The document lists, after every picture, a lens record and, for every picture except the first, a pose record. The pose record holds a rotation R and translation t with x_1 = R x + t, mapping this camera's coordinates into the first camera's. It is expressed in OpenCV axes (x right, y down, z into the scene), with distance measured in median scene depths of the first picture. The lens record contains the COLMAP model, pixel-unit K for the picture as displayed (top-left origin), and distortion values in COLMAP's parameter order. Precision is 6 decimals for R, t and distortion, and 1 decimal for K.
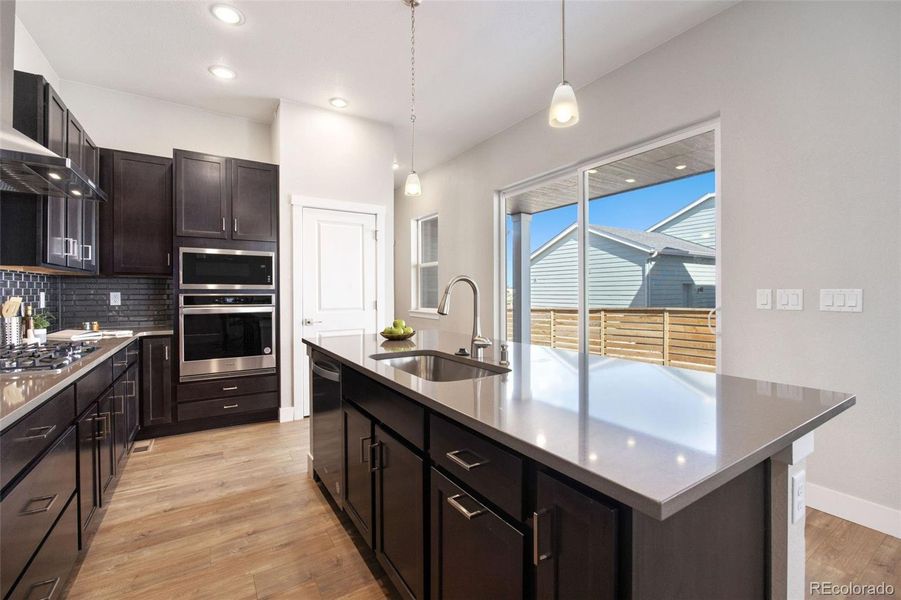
lens RADIAL K [[399.9, 0, 466.8], [0, 399.9, 289.5], [0, 0, 1]] dist [-0.019077, -0.000144]
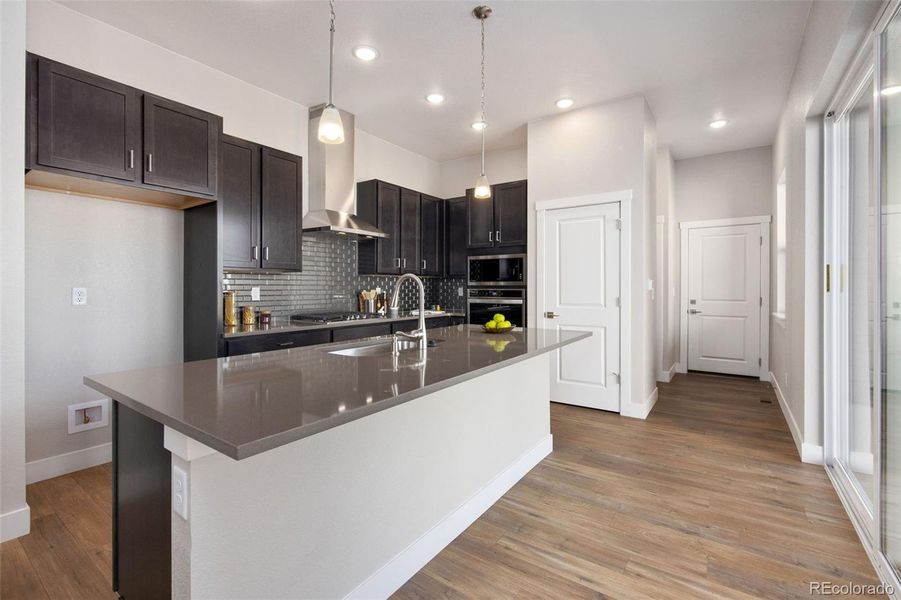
lens RADIAL K [[399.9, 0, 446.9], [0, 399.9, 298.0], [0, 0, 1]] dist [-0.019077, -0.000144]
pose [[0.356742, 0.023582, -0.933905, 0.580059], [0.003972, 0.999634, 0.026759, 0.004972], [0.934194, -0.013256, 0.356518, 0.375900]]
